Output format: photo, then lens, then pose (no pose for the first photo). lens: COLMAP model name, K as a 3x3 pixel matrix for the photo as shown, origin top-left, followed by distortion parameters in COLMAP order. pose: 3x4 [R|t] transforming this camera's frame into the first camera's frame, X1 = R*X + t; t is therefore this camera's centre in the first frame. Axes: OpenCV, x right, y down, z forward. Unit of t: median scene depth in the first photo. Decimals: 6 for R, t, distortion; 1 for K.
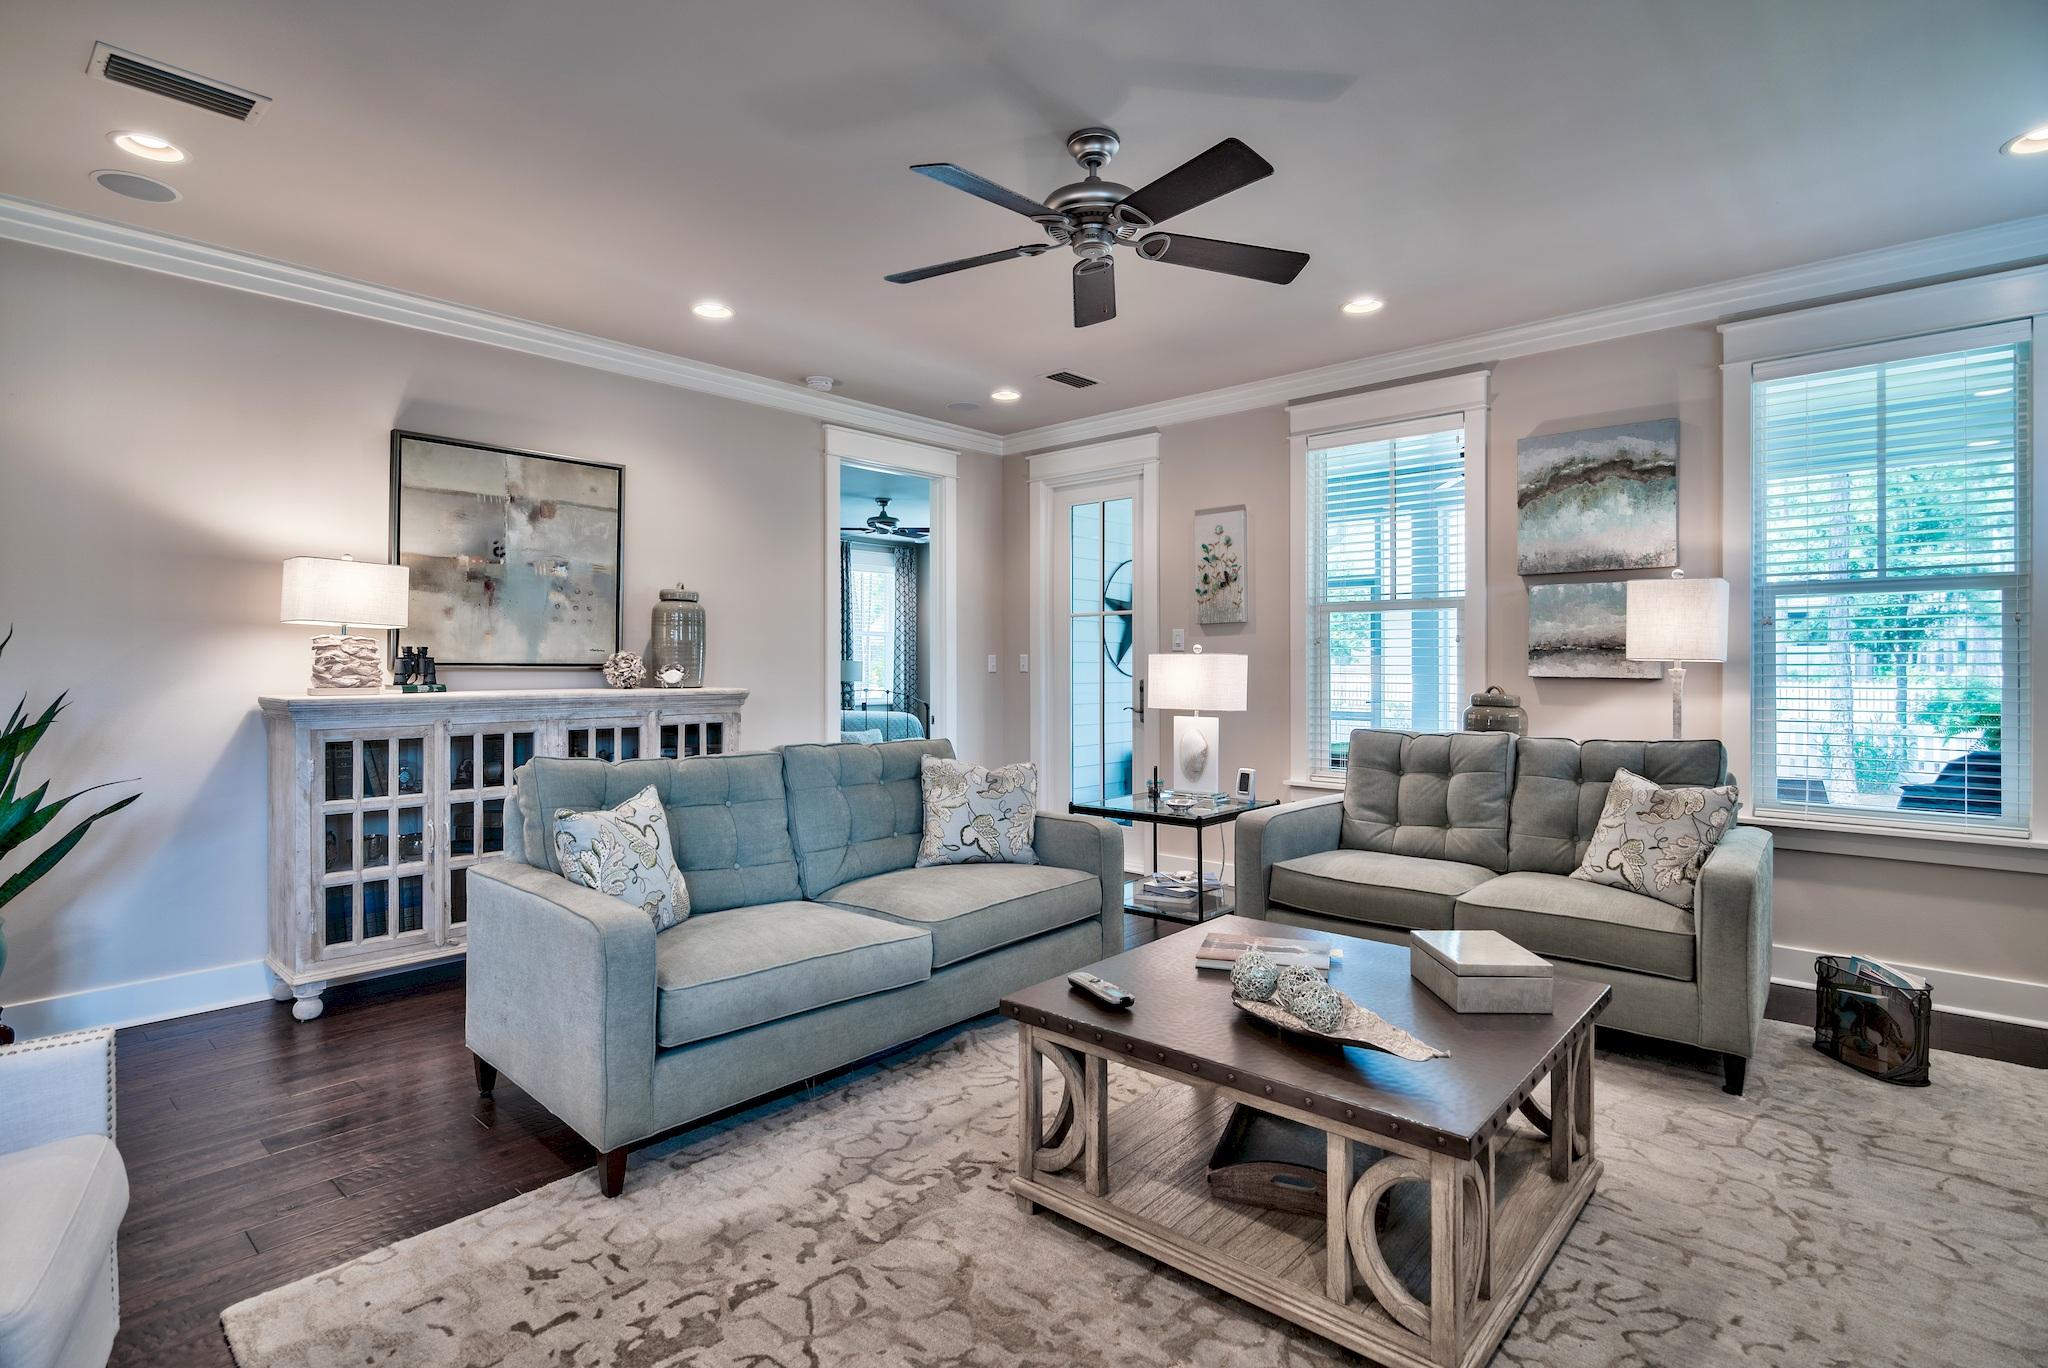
lens RADIAL K [[1034.4, 0, 996.3], [0, 1034.4, 657.1], [0, 0, 1]] dist [0.000328, -0.001999]
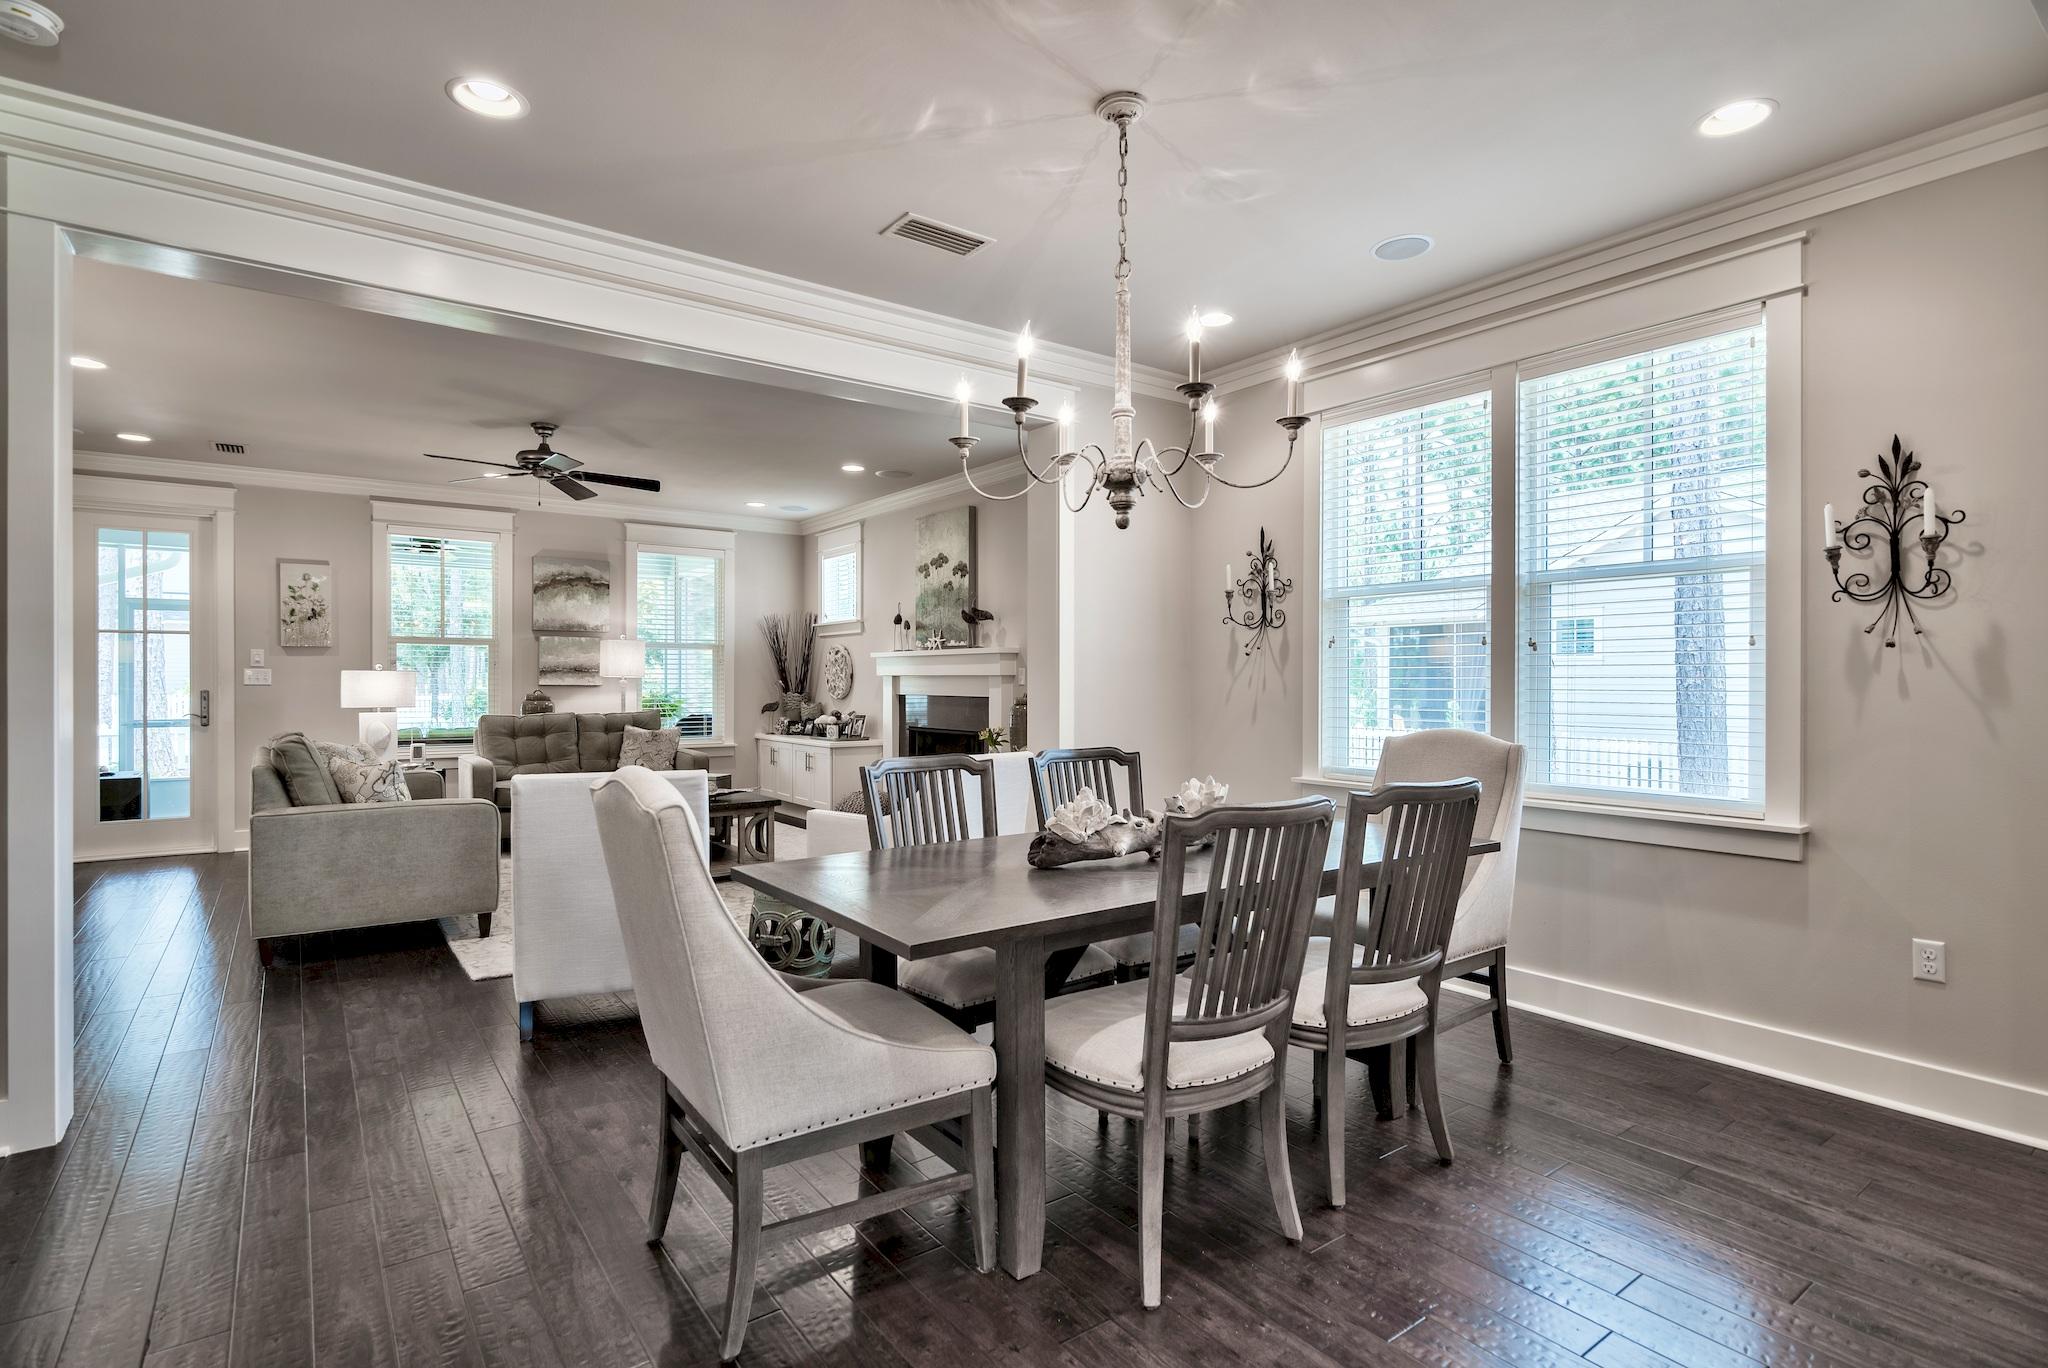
lens RADIAL K [[1034.4, 0, 1064.2], [0, 1034.4, 691.0], [0, 0, 1]] dist [0.000328, -0.001999]
pose [[0.181017, -0.007315, 0.983453, -1.178470], [-0.011208, 0.999892, 0.009500, 0.001980], [-0.983416, -0.012742, 0.180915, -0.278451]]
